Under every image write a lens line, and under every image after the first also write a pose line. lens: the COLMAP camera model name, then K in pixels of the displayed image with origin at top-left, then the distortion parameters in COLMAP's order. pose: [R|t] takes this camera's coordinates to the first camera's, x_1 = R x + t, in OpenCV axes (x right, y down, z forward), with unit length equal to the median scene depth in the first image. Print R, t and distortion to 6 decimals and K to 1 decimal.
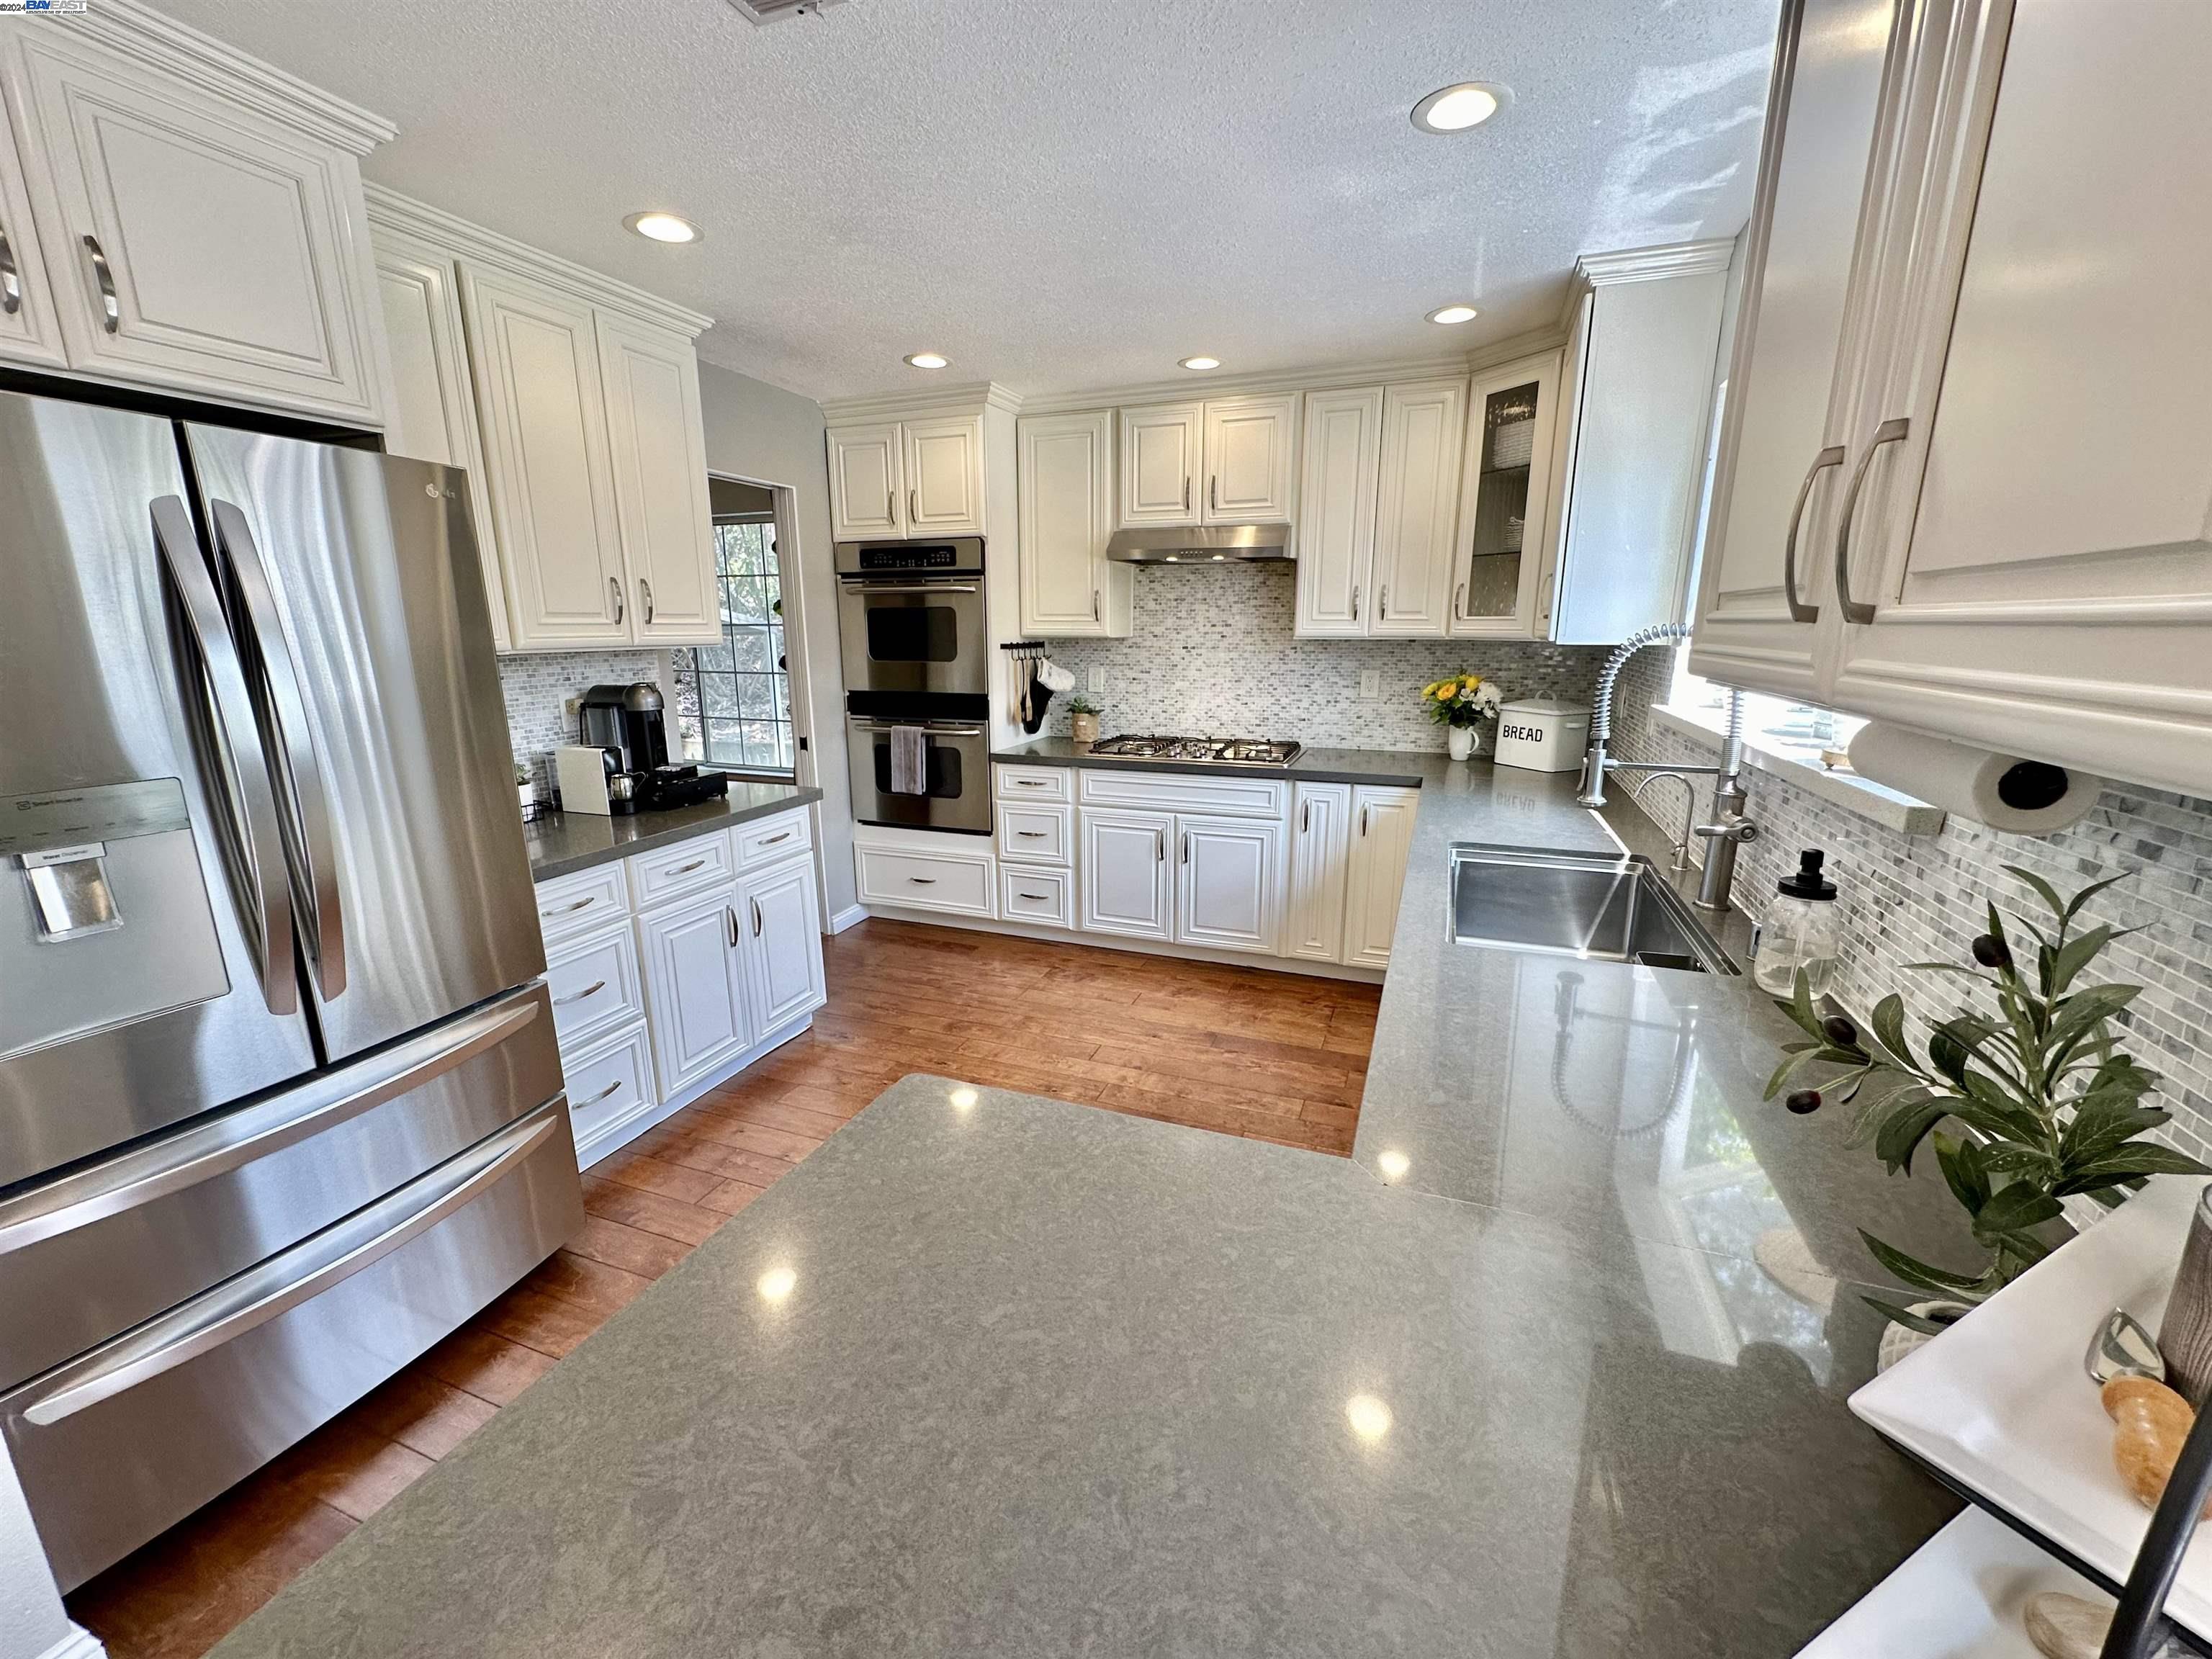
lens RADIAL K [[882.4, 0, 1099.8], [0, 882.4, 827.4], [0, 0, 1]] dist [-0.002379, 0.000254]
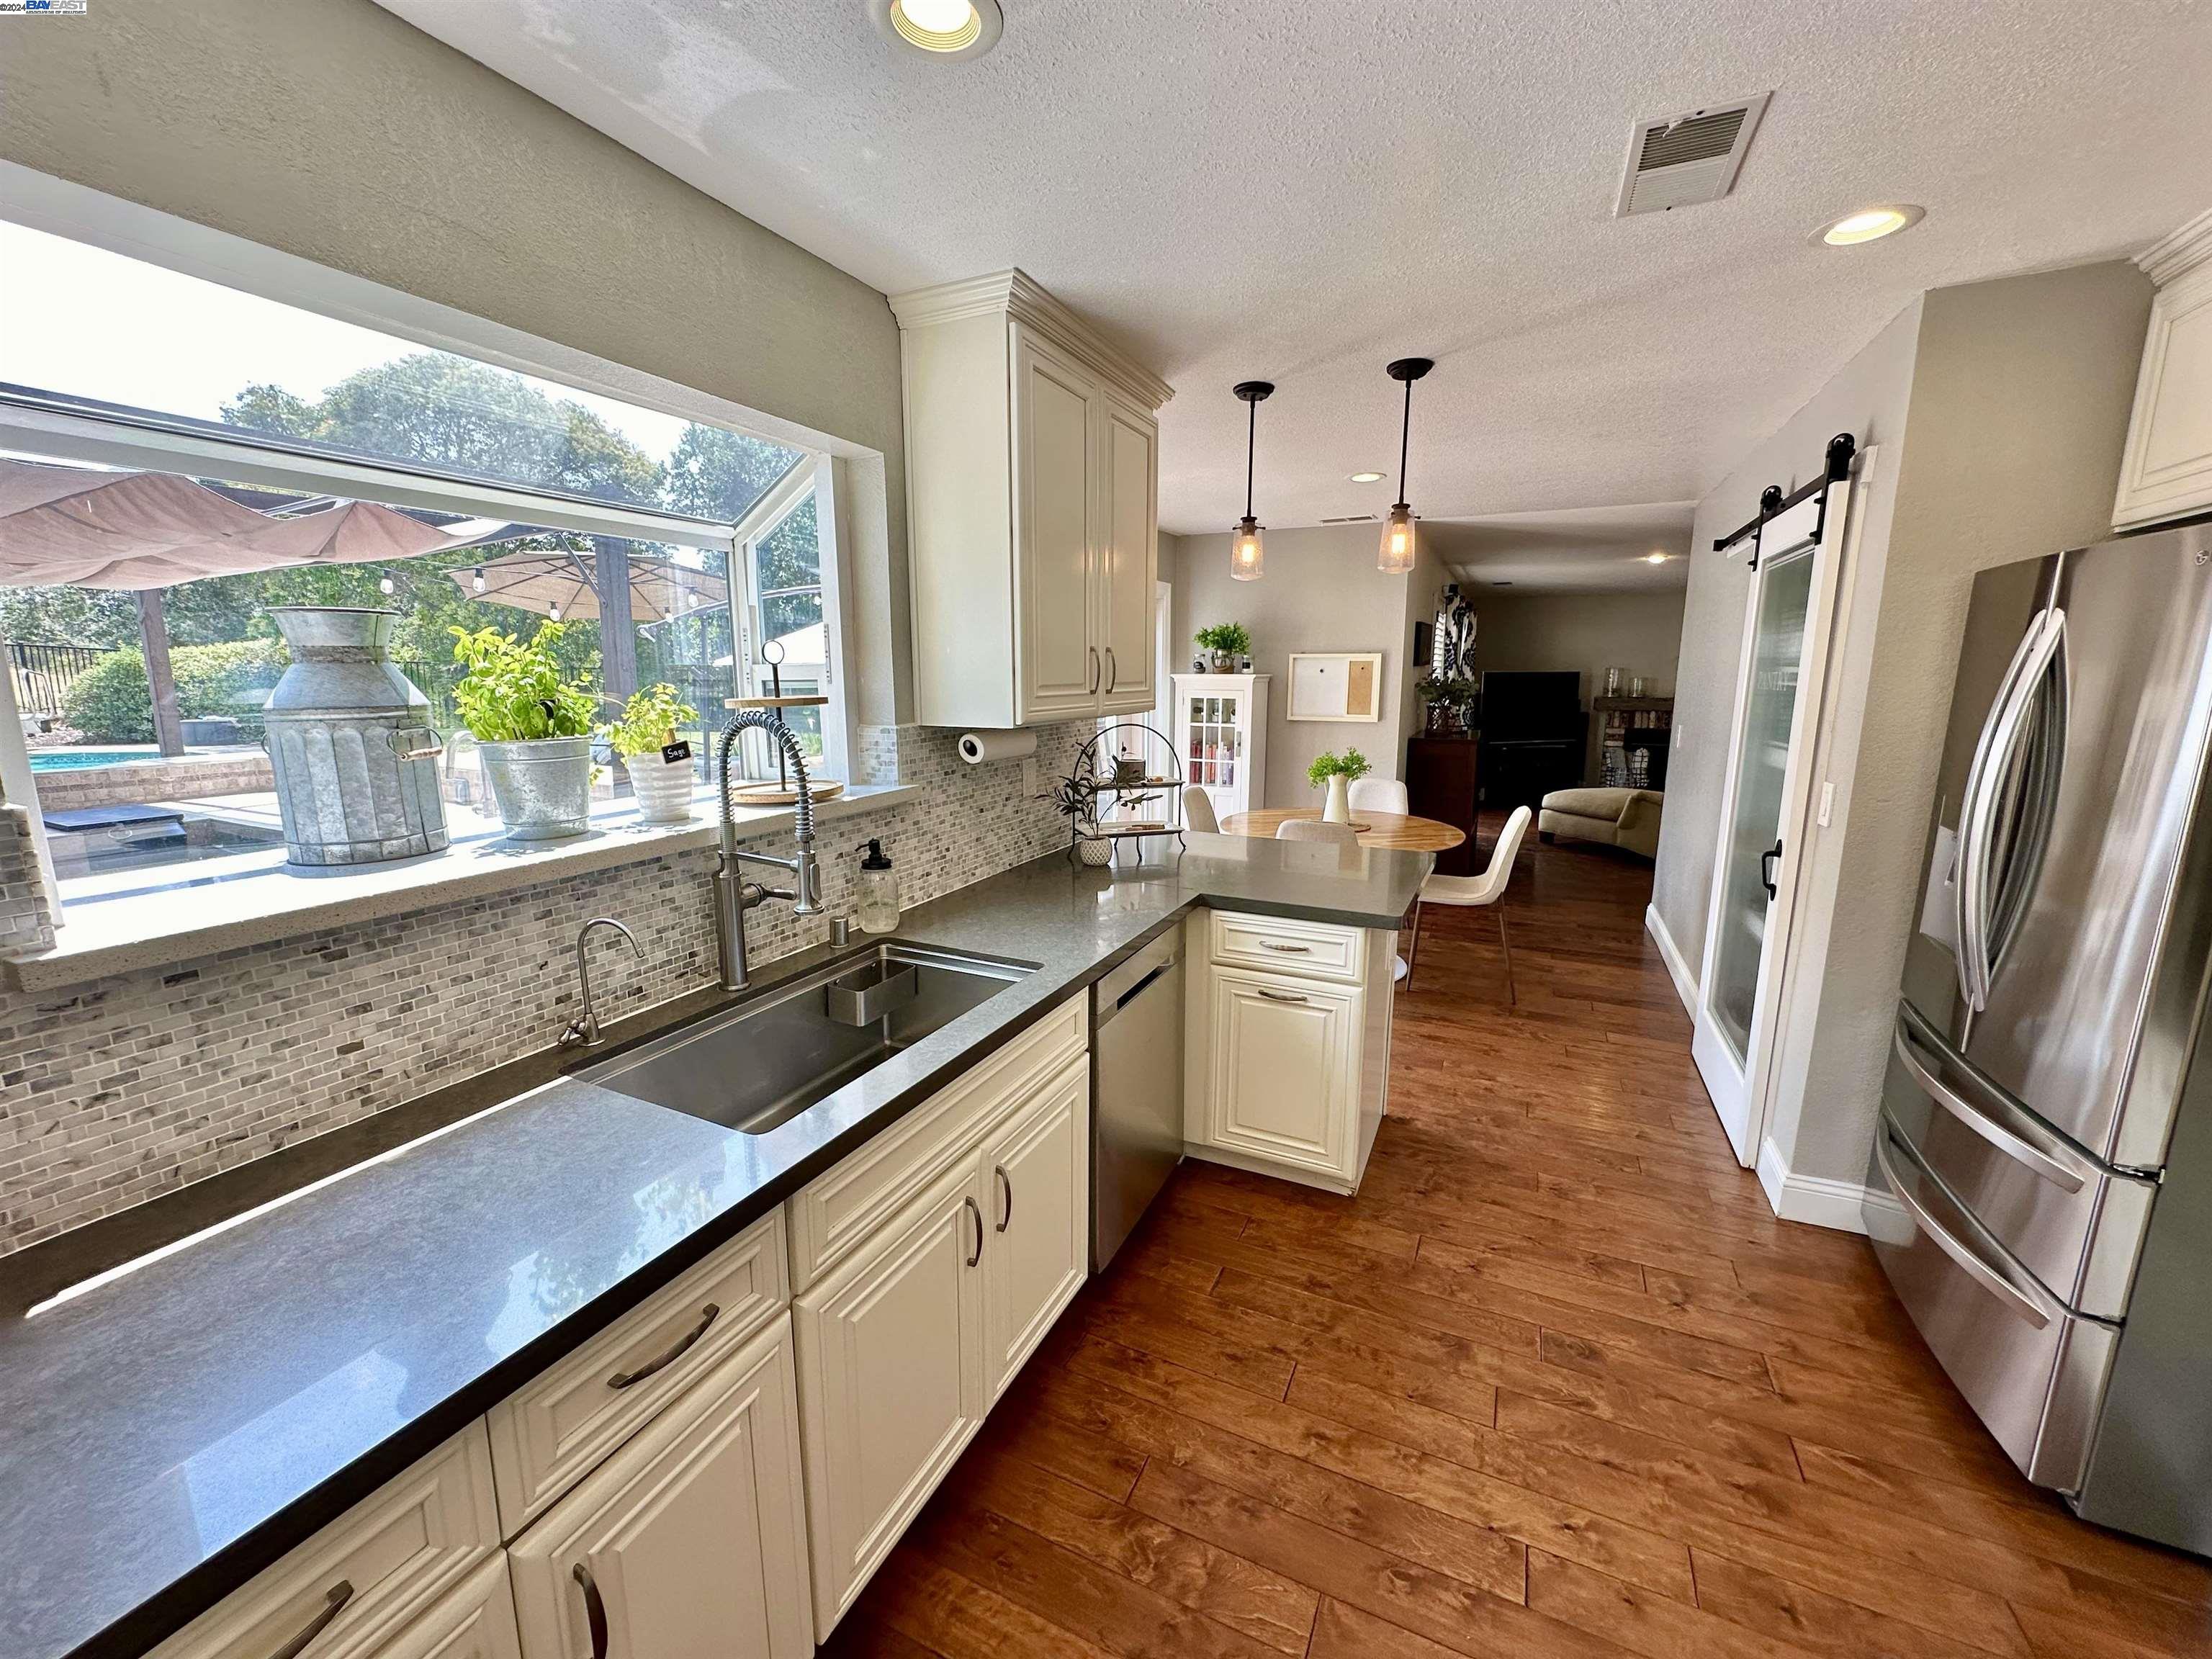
lens RADIAL K [[882.4, 0, 1100.1], [0, 882.4, 831.3], [0, 0, 1]] dist [-0.002379, 0.000254]
pose [[-0.997040, -0.009401, 0.076311, 0.094362], [0.021815, 0.917122, 0.398010, -0.212390], [-0.073728, 0.398496, -0.914202, 0.832754]]
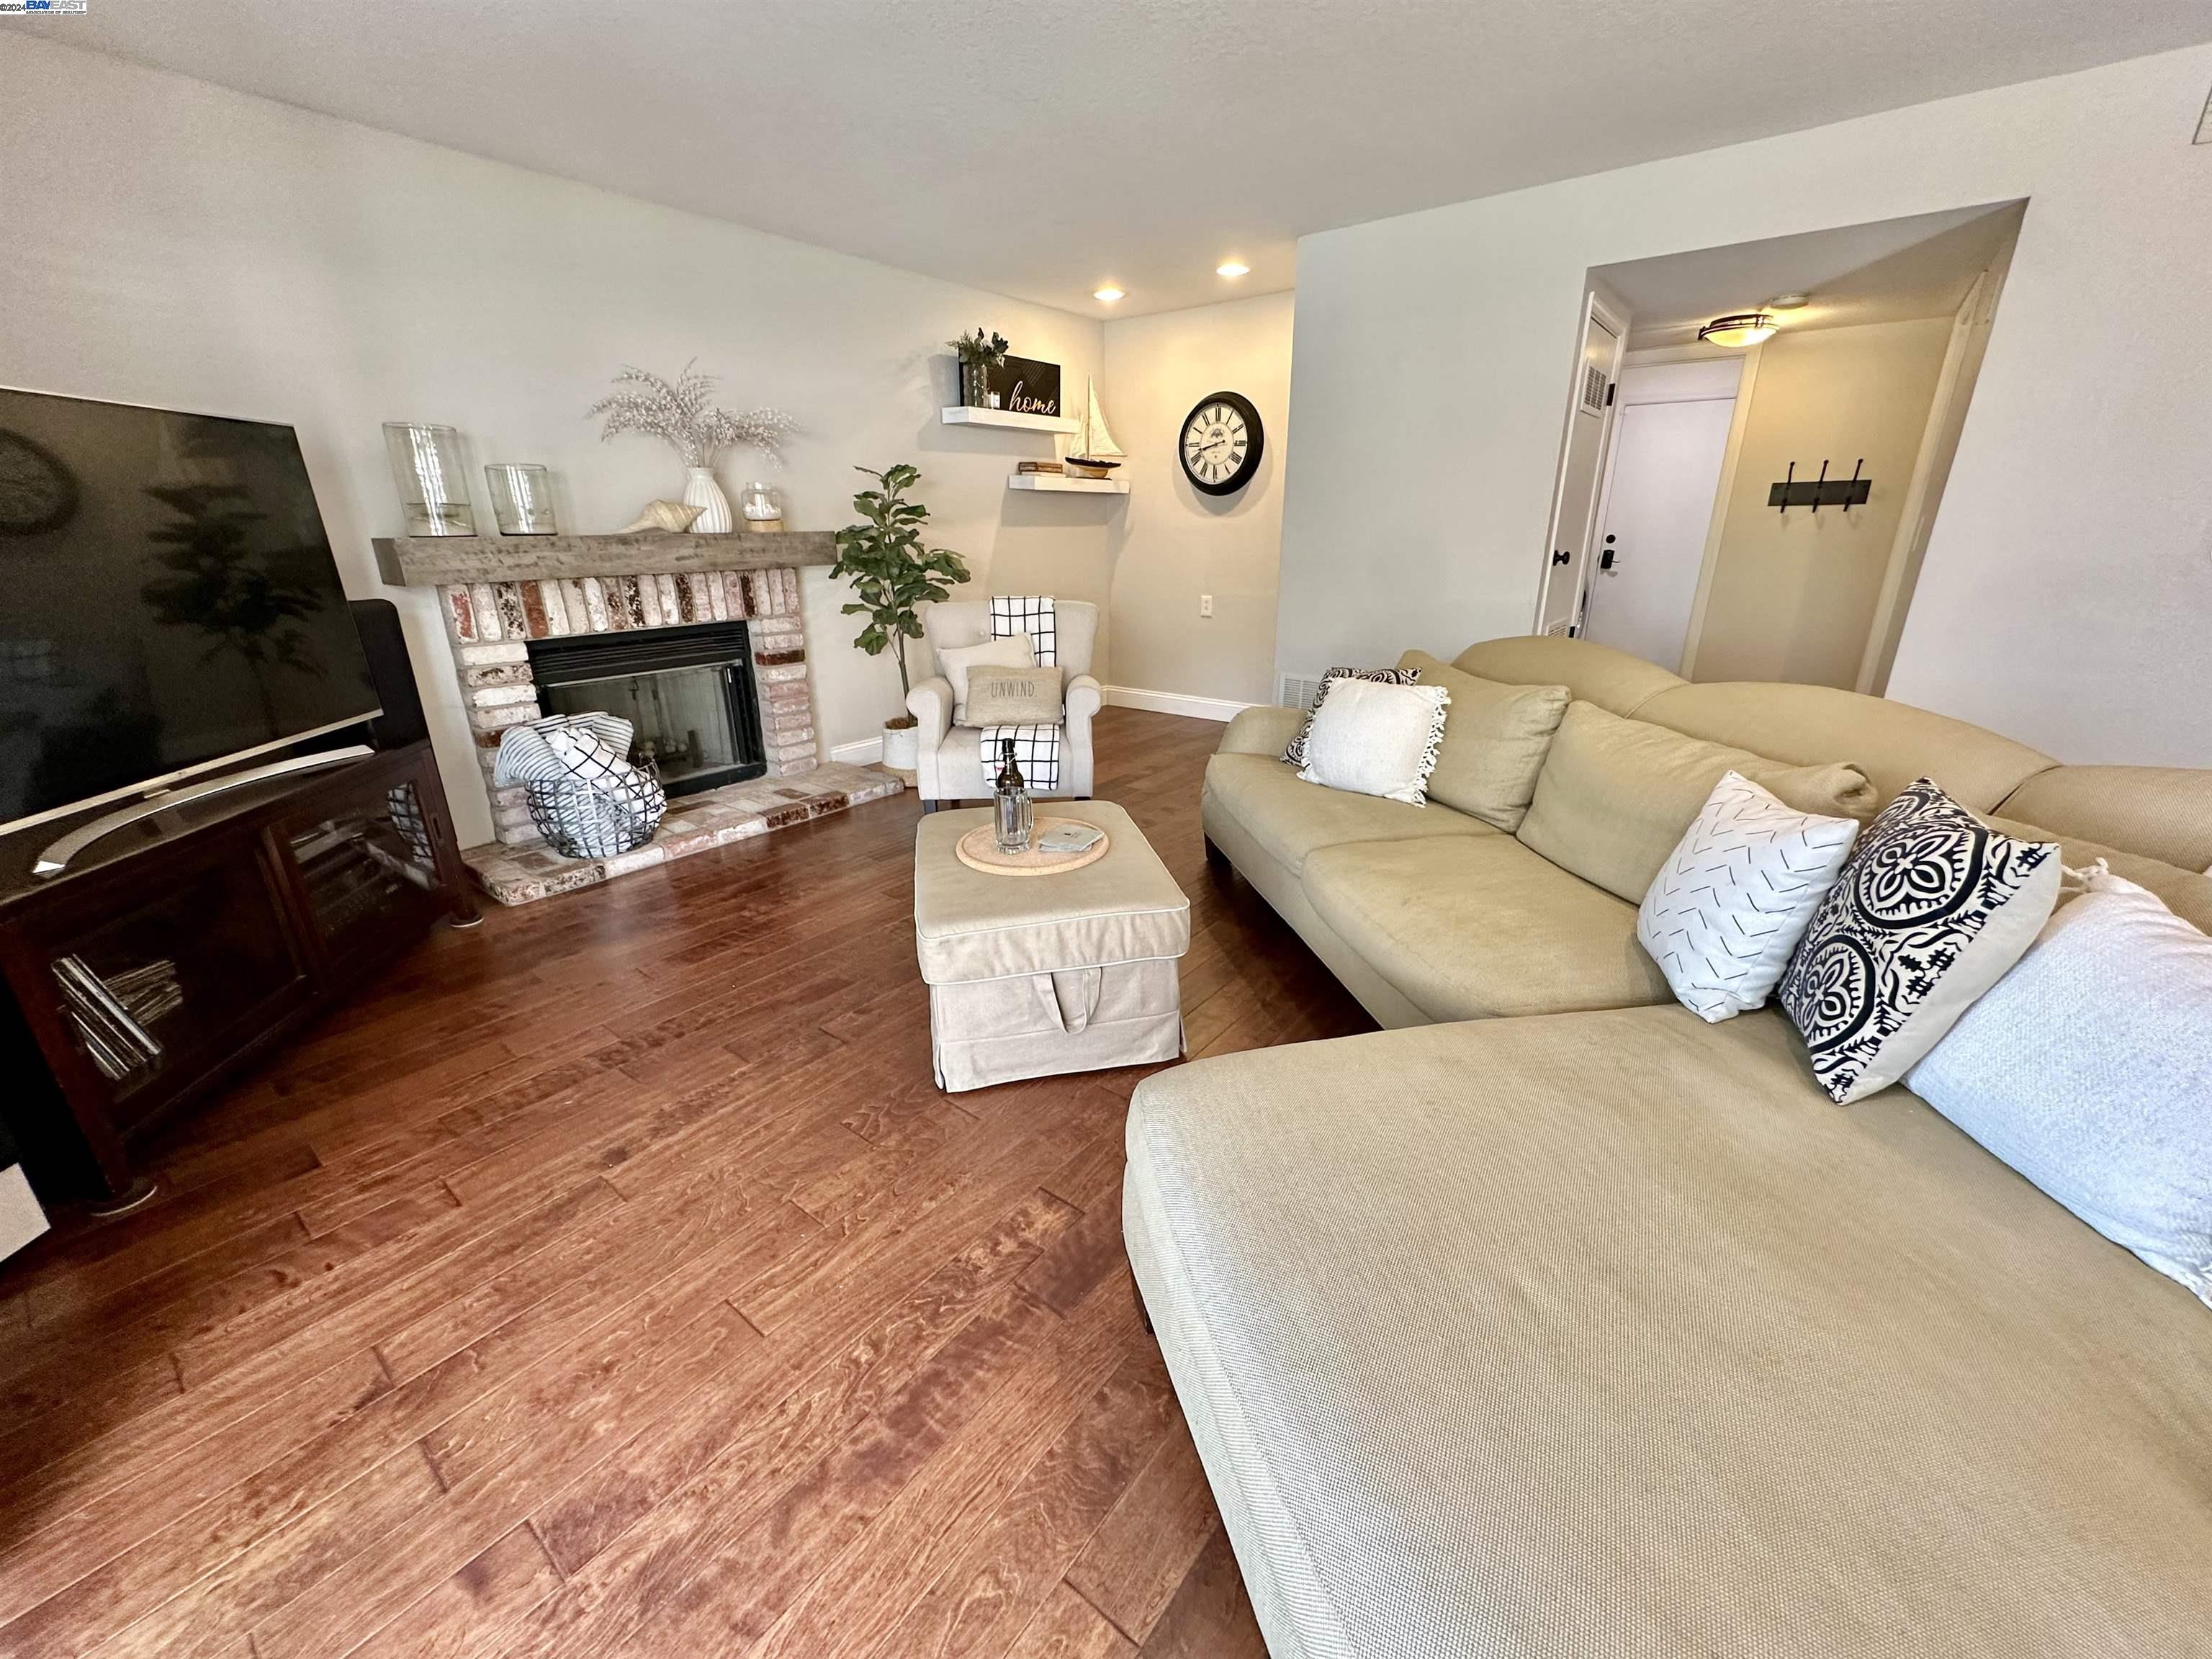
lens RADIAL K [[882.4, 0, 1106.1], [0, 882.4, 828.7], [0, 0, 1]] dist [-0.002379, 0.000254]
pose [[-0.290076, 0.321551, -0.901366, -0.669316], [-0.210789, 0.897265, 0.387923, 0.338367], [0.933501, 0.302525, -0.192495, -1.190912]]
